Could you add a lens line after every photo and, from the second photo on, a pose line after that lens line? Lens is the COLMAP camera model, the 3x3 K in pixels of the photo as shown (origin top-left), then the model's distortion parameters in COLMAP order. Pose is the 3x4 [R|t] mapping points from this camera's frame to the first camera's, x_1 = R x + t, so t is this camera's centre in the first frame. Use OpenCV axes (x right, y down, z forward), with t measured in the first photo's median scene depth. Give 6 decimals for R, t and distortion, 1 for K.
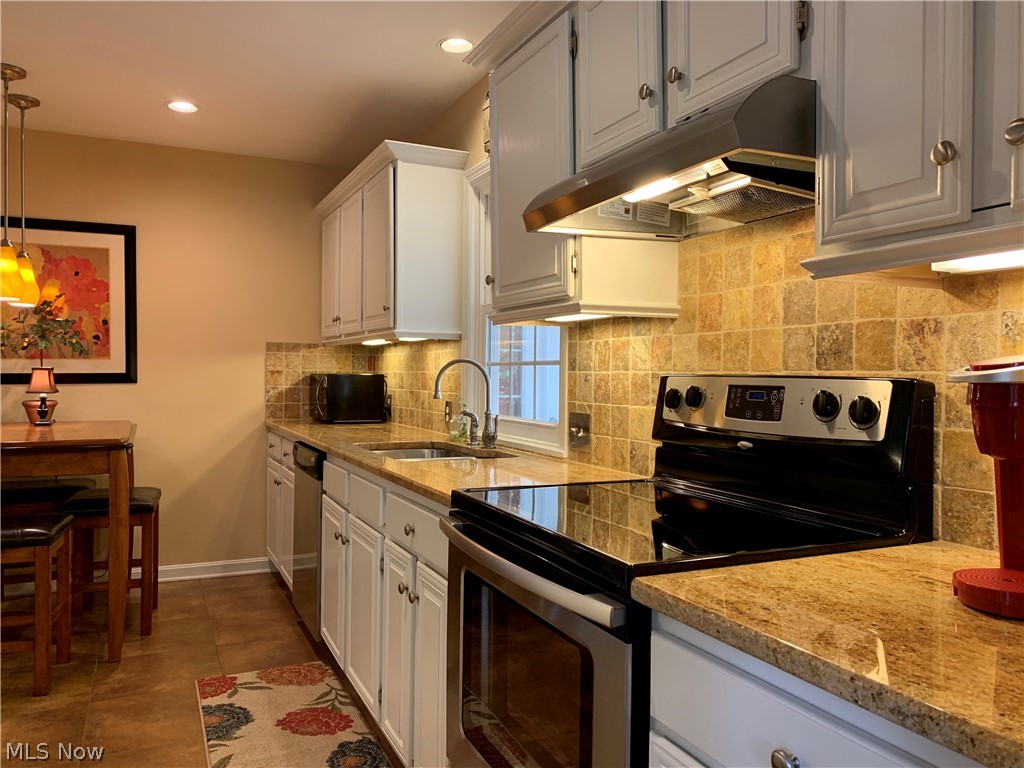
lens RADIAL K [[790.8, 0, 514.3], [0, 790.8, 376.0], [0, 0, 1]] dist [0.037478, -0.056821]
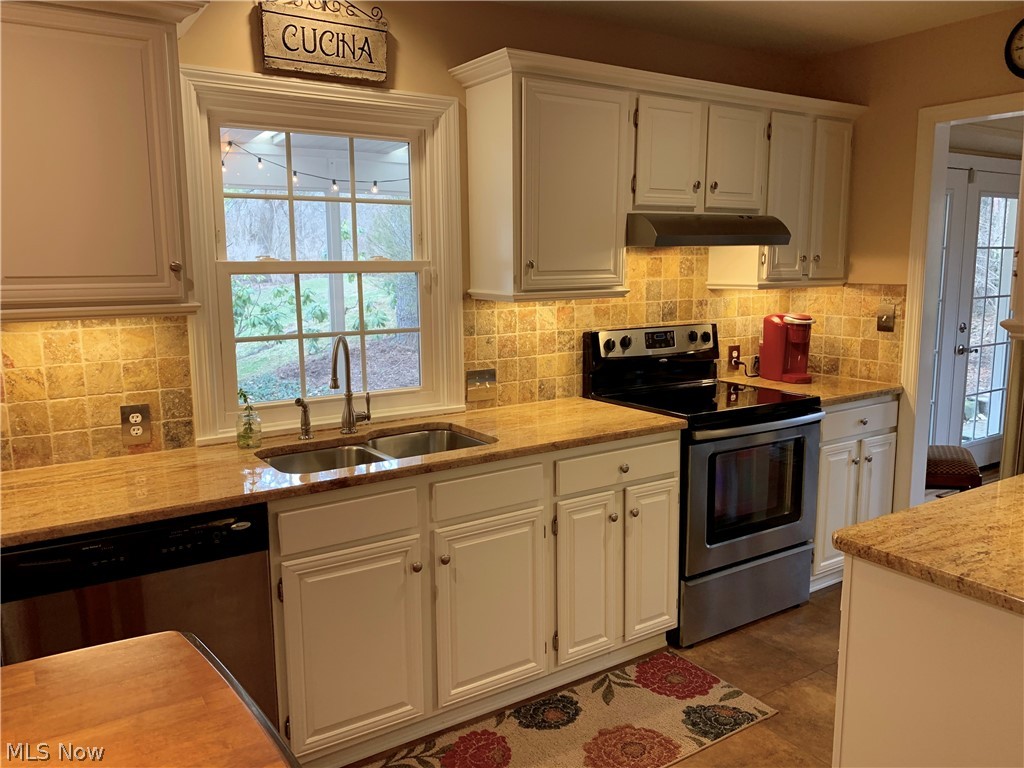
lens RADIAL K [[790.8, 0, 492.8], [0, 790.8, 374.4], [0, 0, 1]] dist [0.037478, -0.056821]
pose [[-0.133592, -0.140395, 0.981042, -1.235942], [0.017201, 0.989437, 0.143938, -0.134138], [-0.990887, 0.036104, -0.129766, 1.258405]]
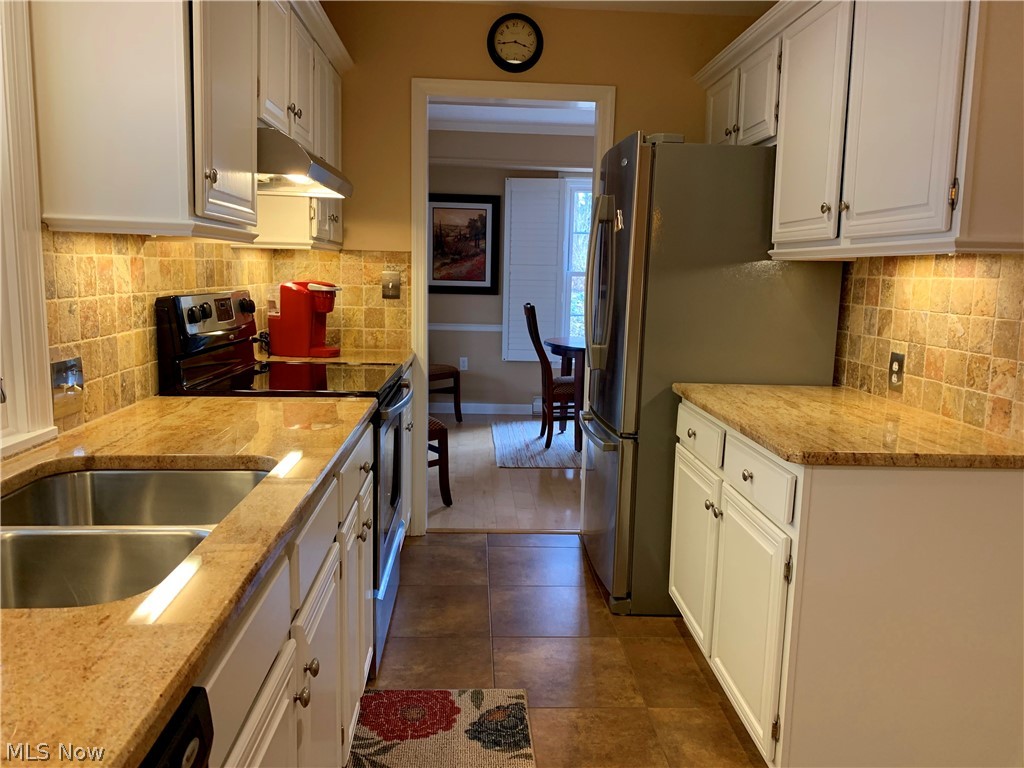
lens RADIAL K [[790.8, 0, 532.2], [0, 790.8, 381.2], [0, 0, 1]] dist [0.037478, -0.056821]
pose [[-0.935776, -0.078153, 0.343825, -0.592068], [-0.029274, 0.988980, 0.145125, -0.052254], [-0.351378, 0.125740, -0.927752, 1.657235]]
